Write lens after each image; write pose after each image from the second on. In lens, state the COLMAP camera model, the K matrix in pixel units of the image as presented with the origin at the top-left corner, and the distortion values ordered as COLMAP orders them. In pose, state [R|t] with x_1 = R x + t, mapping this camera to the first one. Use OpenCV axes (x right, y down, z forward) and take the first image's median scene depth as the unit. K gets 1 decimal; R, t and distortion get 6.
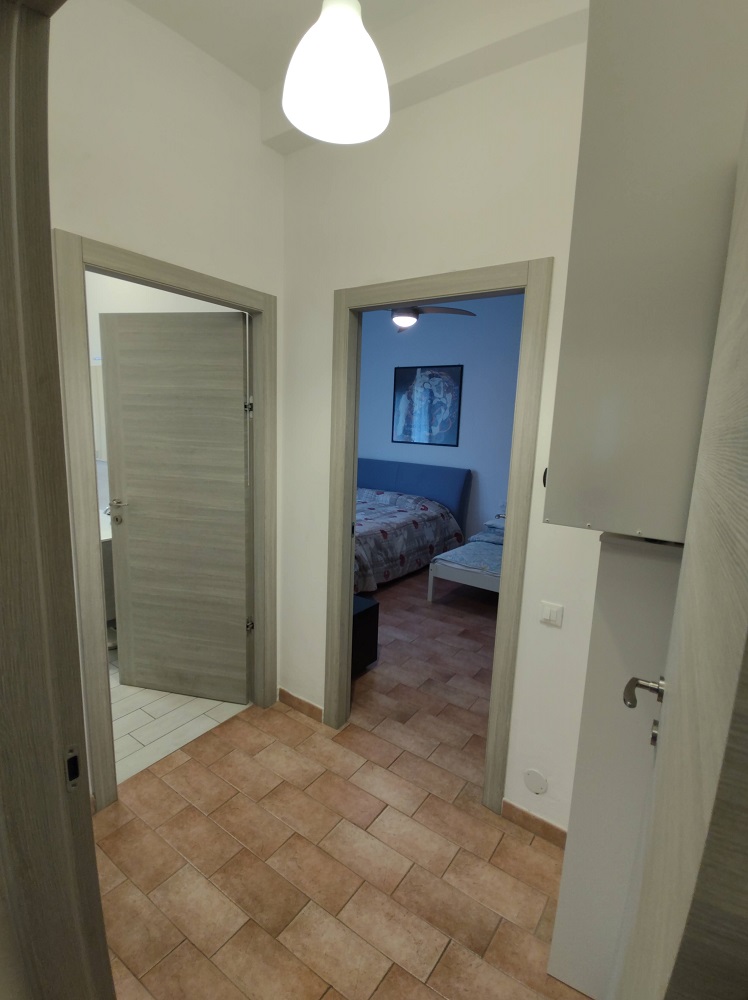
lens RADIAL K [[482.4, 0, 374.0], [0, 482.4, 500.0], [0, 0, 1]] dist [0.014841, -0.025308]
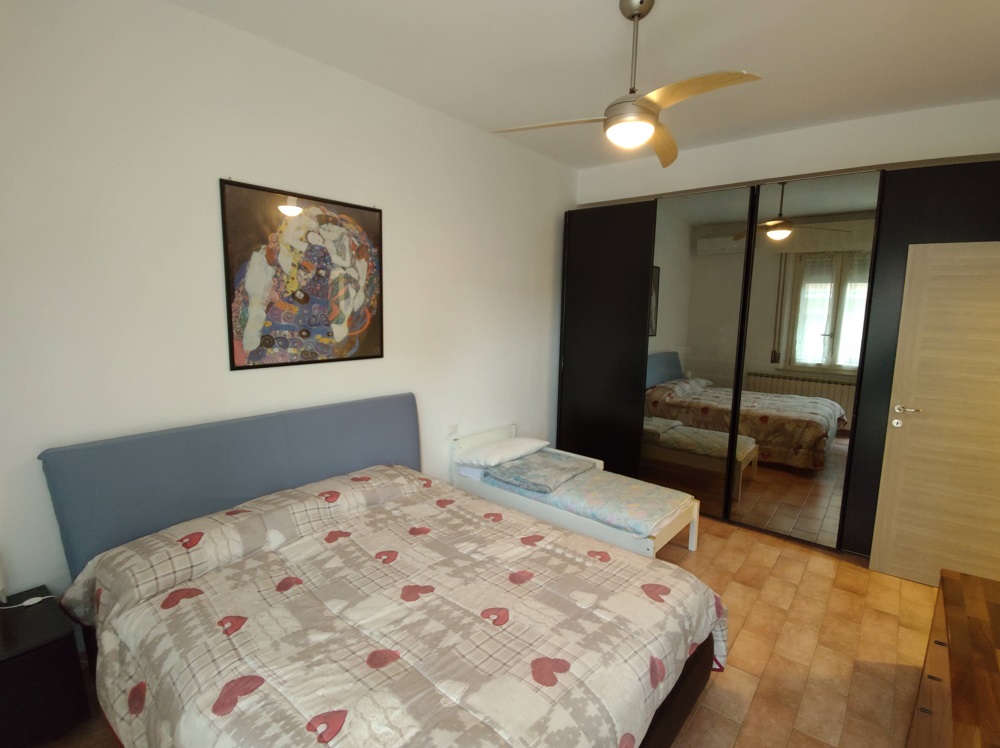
lens RADIAL K [[482.4, 0, 499.8], [0, 482.4, 372.8], [0, 0, 1]] dist [0.014841, -0.025308]
pose [[0.083032, -0.175754, 0.980926, -0.384784], [0.147088, 0.975706, 0.162368, -0.172639], [-0.985632, 0.130801, 0.106867, 0.854317]]
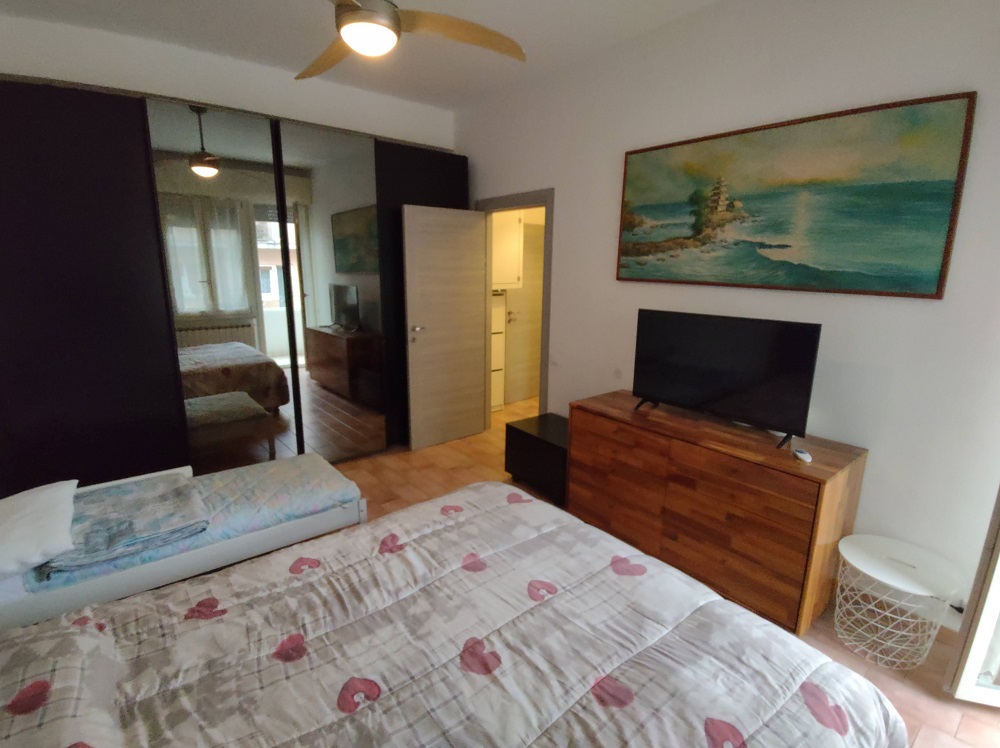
lens RADIAL K [[482.4, 0, 499.8], [0, 482.4, 372.8], [0, 0, 1]] dist [0.014841, -0.025308]
pose [[-0.959841, -0.109473, 0.258302, -0.149046], [-0.003965, 0.925924, 0.377690, -0.196793], [-0.280515, 0.361499, -0.889174, 1.119510]]
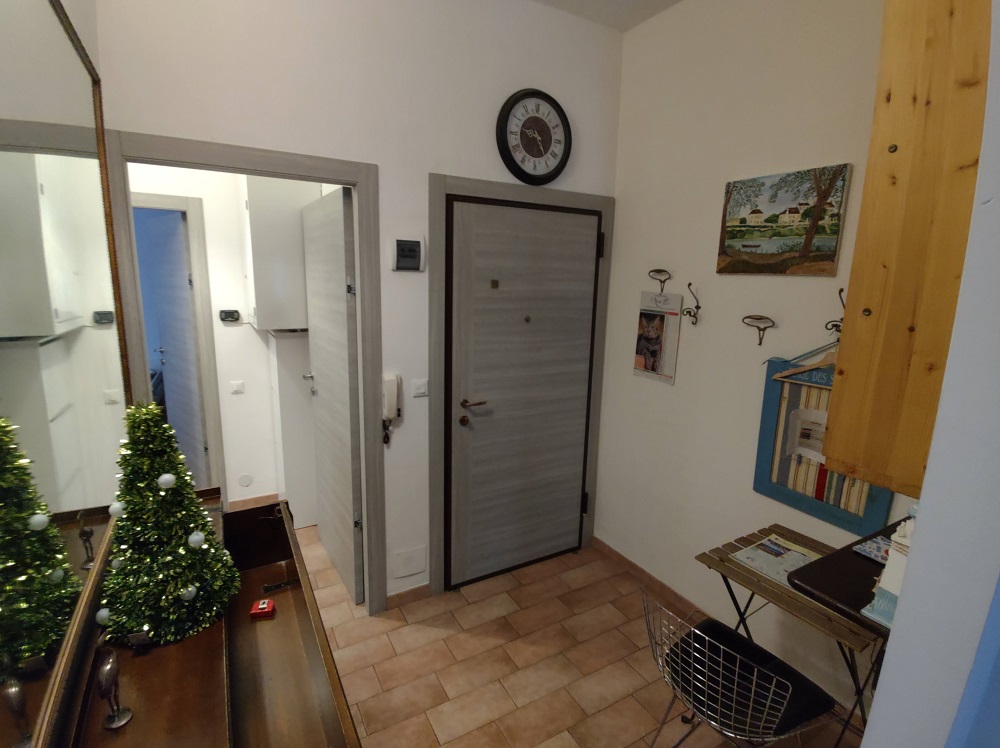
lens RADIAL K [[482.4, 0, 499.8], [0, 482.4, 372.8], [0, 0, 1]] dist [0.014841, -0.025308]
pose [[0.411631, -0.200190, 0.889092, -0.283267], [0.141324, 0.977796, 0.154732, 0.010811], [-0.900326, 0.061958, 0.430783, -0.239023]]
